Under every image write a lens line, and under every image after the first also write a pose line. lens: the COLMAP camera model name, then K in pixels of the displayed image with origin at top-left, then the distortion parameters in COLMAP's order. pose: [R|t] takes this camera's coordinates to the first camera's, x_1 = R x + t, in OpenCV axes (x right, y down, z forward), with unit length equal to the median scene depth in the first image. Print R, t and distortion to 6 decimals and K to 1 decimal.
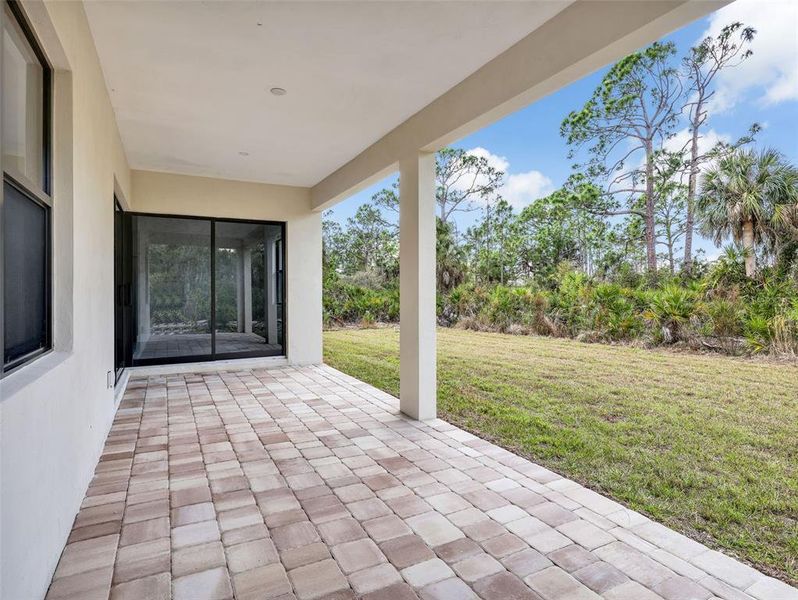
lens RADIAL K [[436.5, 0, 397.3], [0, 436.5, 295.5], [0, 0, 1]] dist [-0.017165, 0.000857]
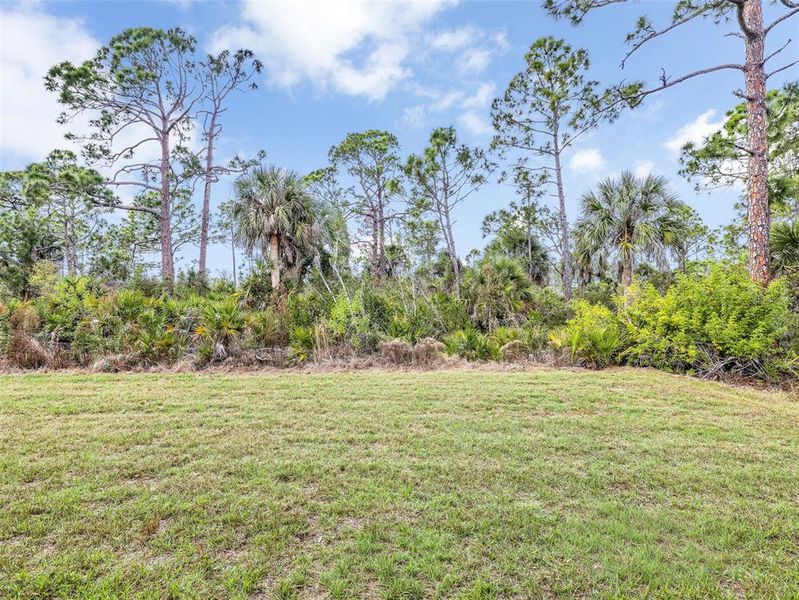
lens RADIAL K [[431.3, 0, 401.6], [0, 431.3, 298.5], [0, 0, 1]] dist [-0.000368, 0.000387]
pose [[0.466112, 0.008149, 0.884688, 0.025718], [0.004767, 0.999920, -0.011722, -0.003003], [-0.884713, 0.009681, 0.466036, 0.228047]]
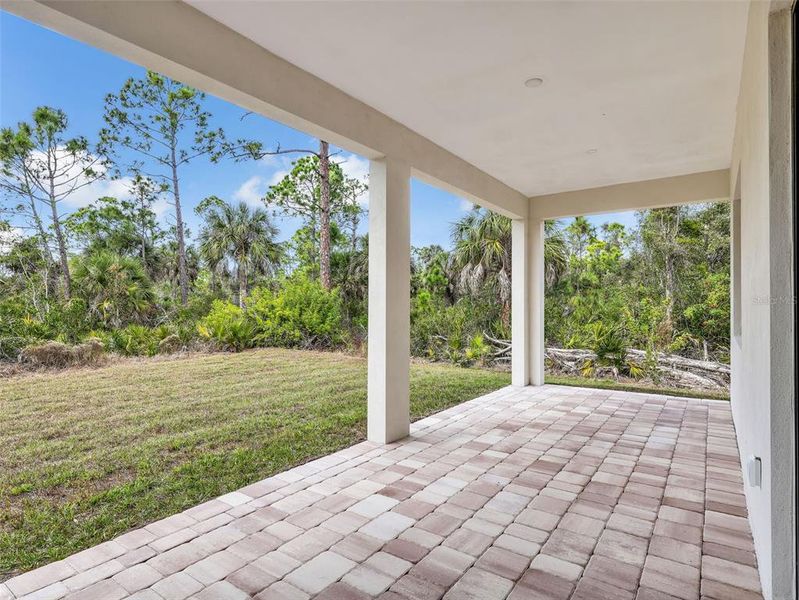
lens RADIAL K [[431.3, 0, 397.8], [0, 431.3, 297.3], [0, 0, 1]] dist [-0.000368, 0.000387]
pose [[-0.432231, 0.007261, 0.901734, -0.217211], [0.006455, 0.999967, -0.004958, -0.007542], [-0.901740, 0.003678, -0.432264, 0.372178]]
